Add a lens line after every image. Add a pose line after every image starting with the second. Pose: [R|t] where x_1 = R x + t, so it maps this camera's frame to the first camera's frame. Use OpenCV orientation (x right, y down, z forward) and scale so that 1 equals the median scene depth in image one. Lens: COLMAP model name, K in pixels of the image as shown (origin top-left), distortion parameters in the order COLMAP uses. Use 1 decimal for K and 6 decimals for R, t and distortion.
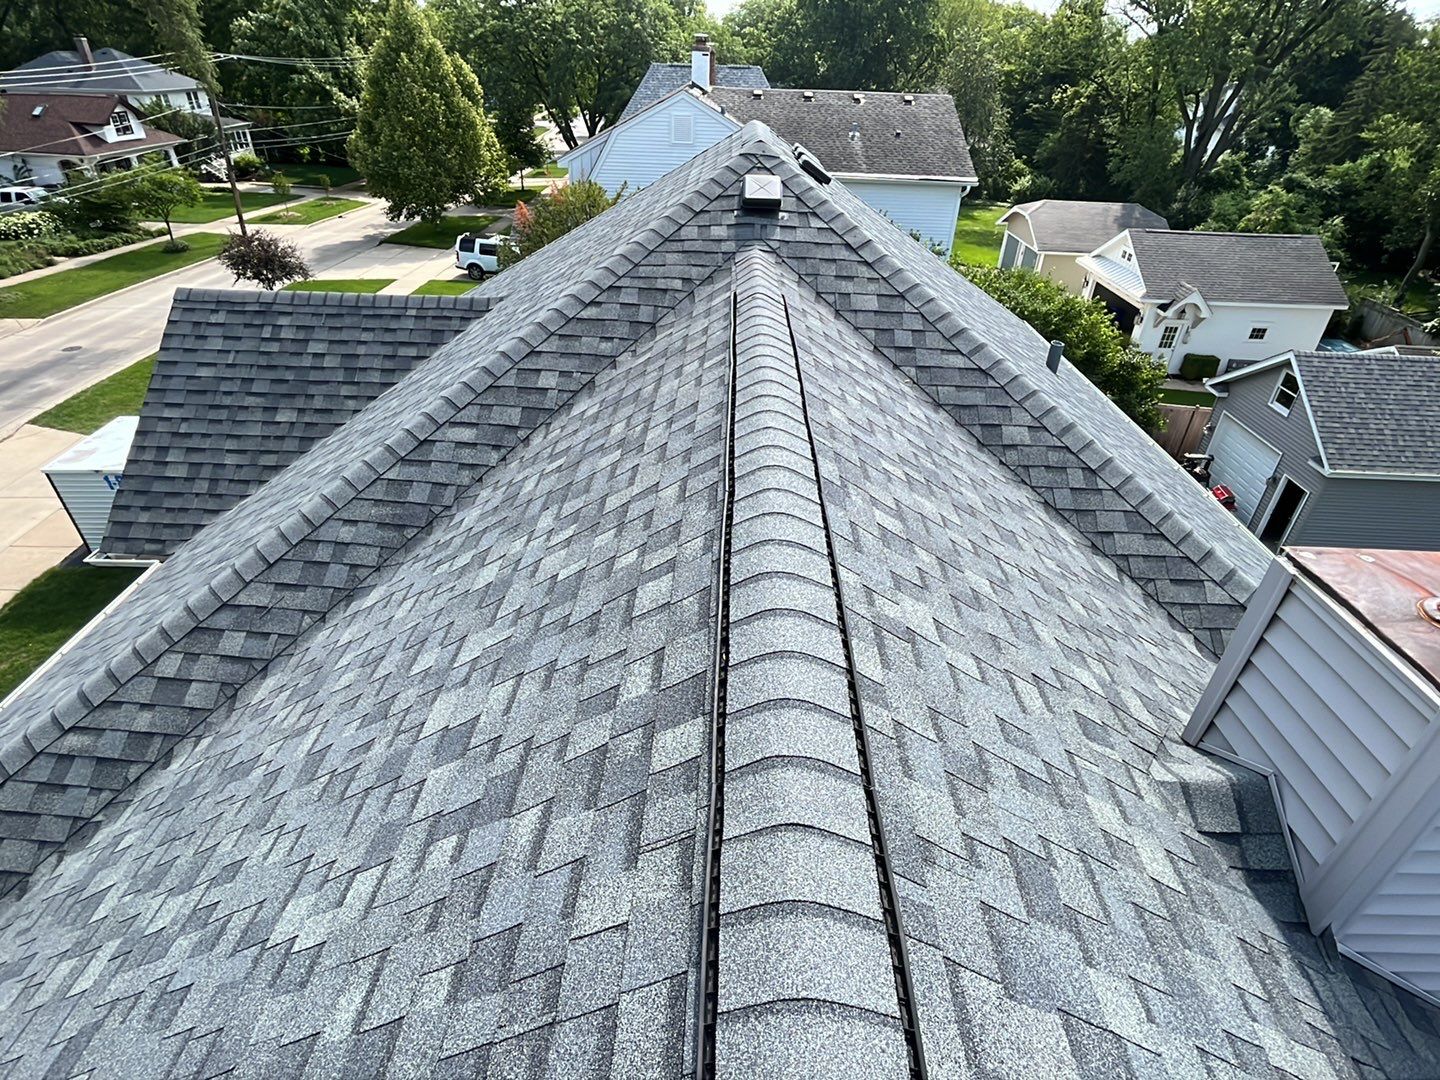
lens RADIAL K [[759.7, 0, 717.5], [0, 759.7, 538.9], [0, 0, 1]] dist [-0.002938, 0.000362]
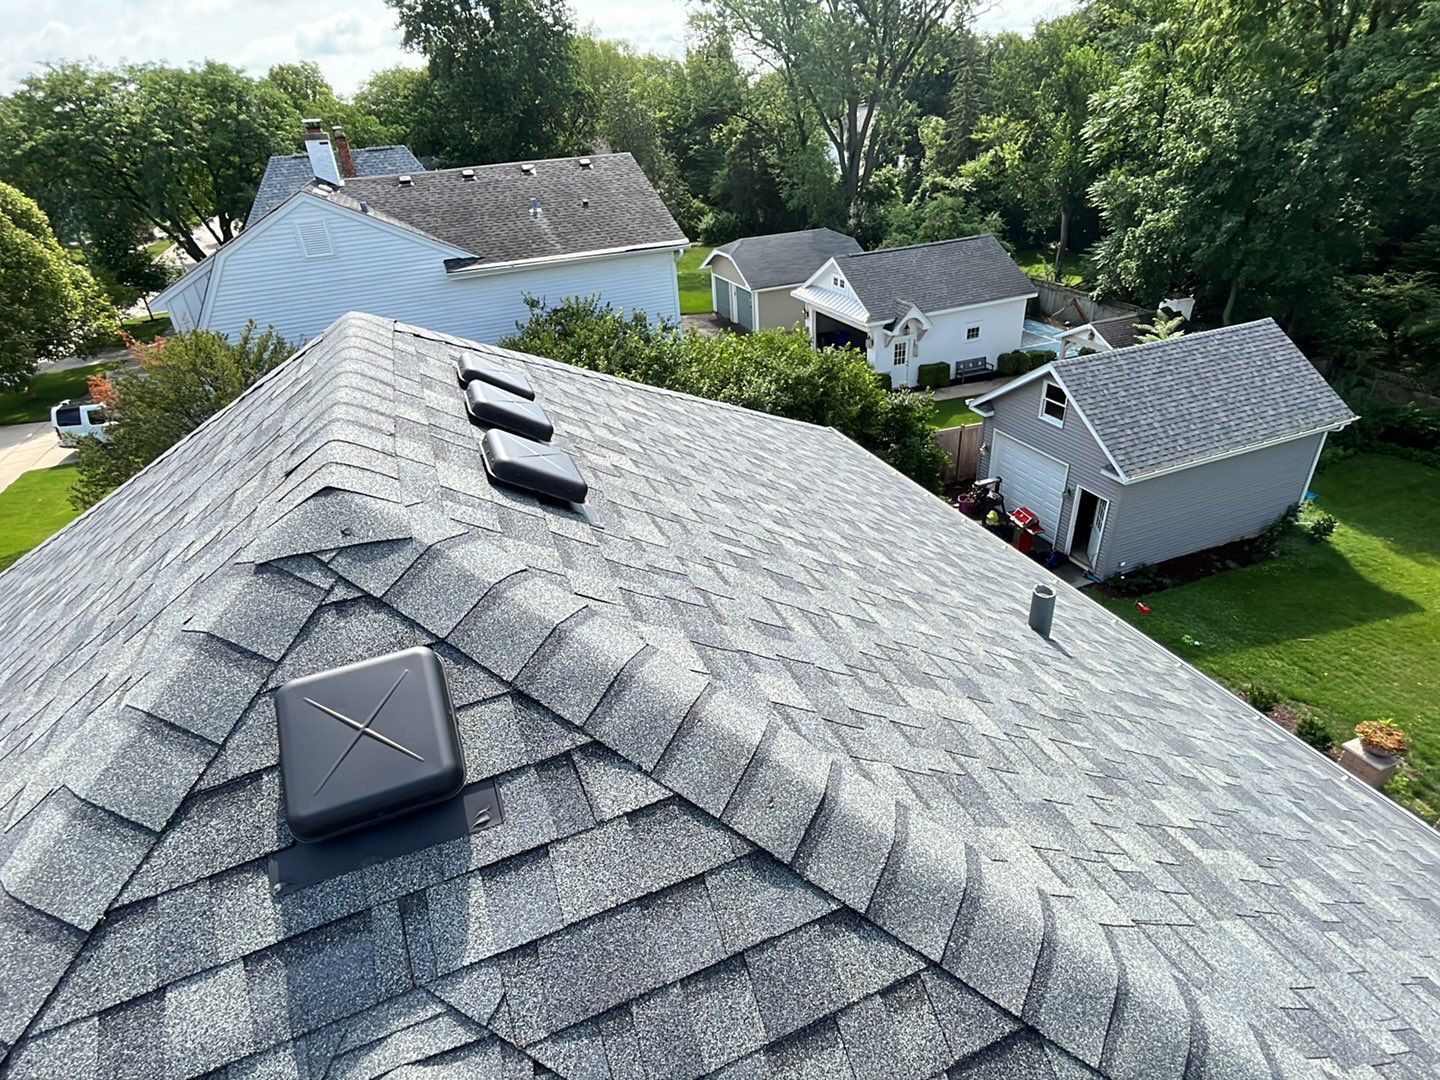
lens RADIAL K [[759.7, 0, 717.3], [0, 759.7, 539.2], [0, 0, 1]] dist [-0.002938, 0.000362]
pose [[0.919562, -0.269375, 0.286081, 0.016563], [0.285320, 0.958319, -0.014759, -0.072912], [-0.270181, 0.095197, 0.958092, 0.109384]]
